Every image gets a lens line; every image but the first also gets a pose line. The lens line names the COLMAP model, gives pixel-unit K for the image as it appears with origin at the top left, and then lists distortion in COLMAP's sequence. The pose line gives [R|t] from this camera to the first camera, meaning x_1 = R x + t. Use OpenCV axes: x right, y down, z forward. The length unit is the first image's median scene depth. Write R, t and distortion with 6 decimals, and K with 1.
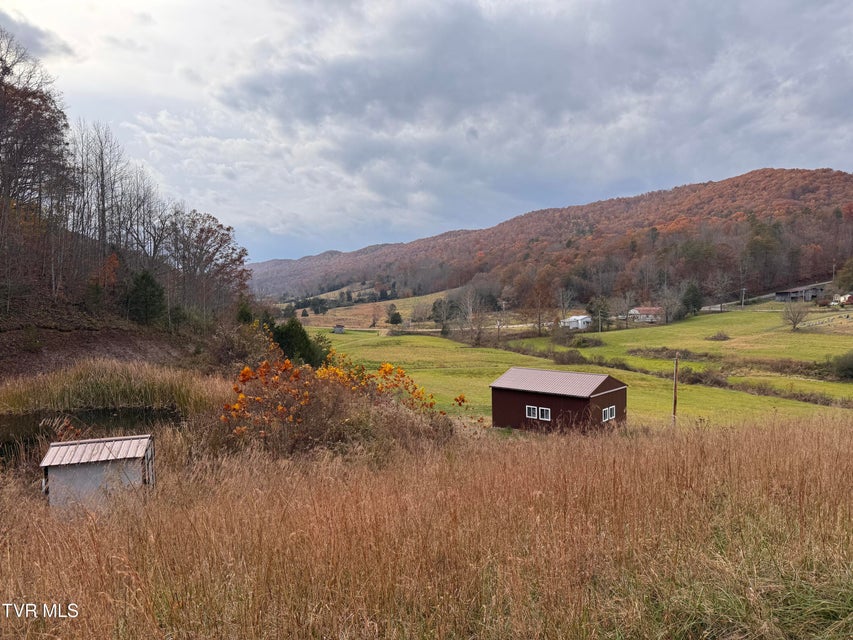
lens RADIAL K [[587.2, 0, 425.9], [0, 587.2, 323.6], [0, 0, 1]] dist [0.060645, -0.086224]
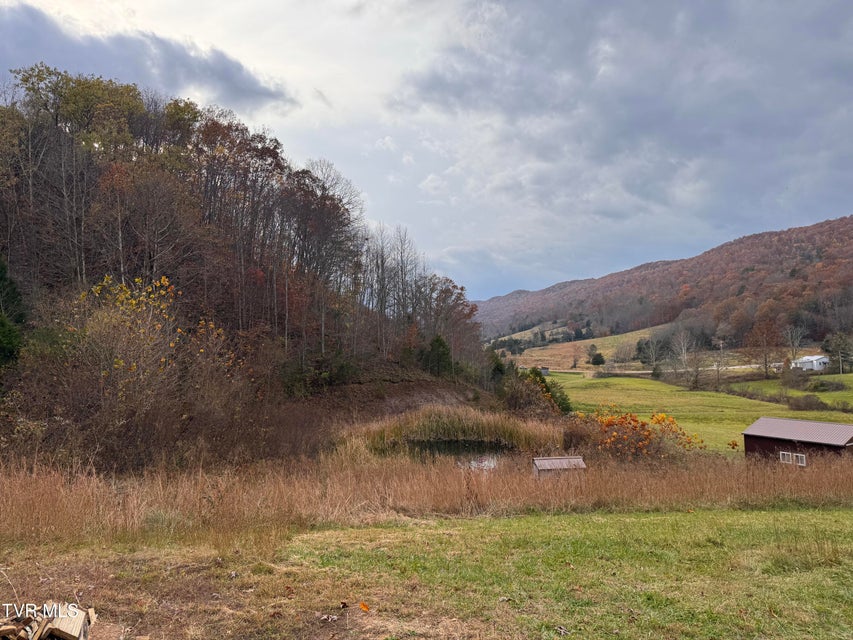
lens RADIAL K [[587.2, 0, 421.2], [0, 587.2, 321.8], [0, 0, 1]] dist [0.060645, -0.086224]
pose [[0.948261, -0.030141, -0.316057, -0.024122], [0.008558, 0.997548, -0.069457, -0.007420], [0.317375, 0.063159, 0.946194, -0.064665]]
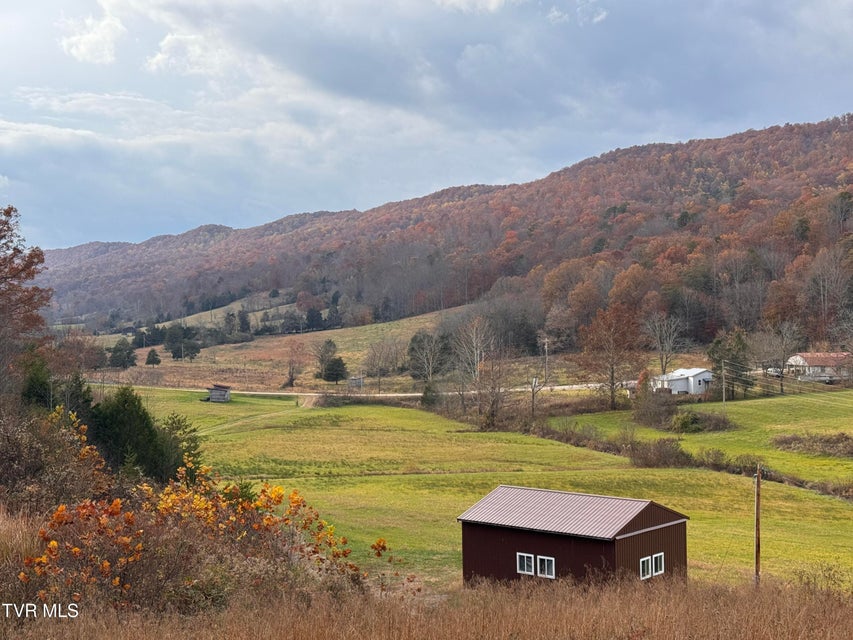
lens RADIAL K [[1202.5, 0, 430.1], [0, 1202.5, 320.3], [0, 0, 1]] dist [0.092756, 0.000000]
pose [[0.999770, 0.003310, 0.021180, 0.011536], [-0.002374, 0.999026, -0.044060, -0.008302], [-0.021305, 0.043999, 0.998804, -0.045539]]
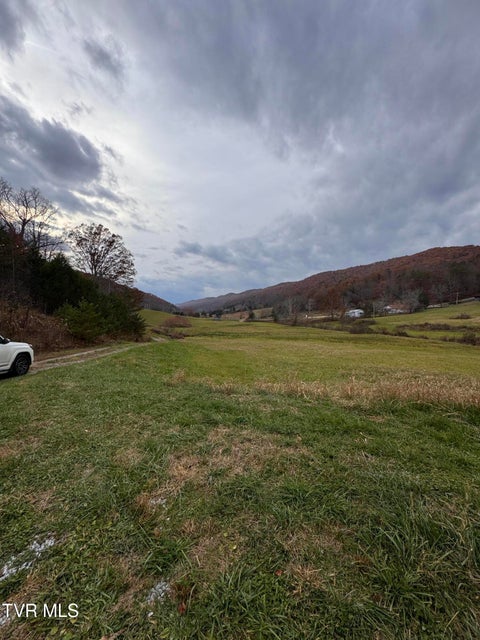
lens RADIAL K [[251.9, 0, 238.5], [0, 251.9, 315.4], [0, 0, 1]] dist [-0.015216, 0.001234]
pose [[0.991044, -0.008037, -0.133290, 0.022162], [0.002753, 0.999205, -0.039783, 0.030919], [0.133504, 0.039060, 0.990278, 0.236986]]
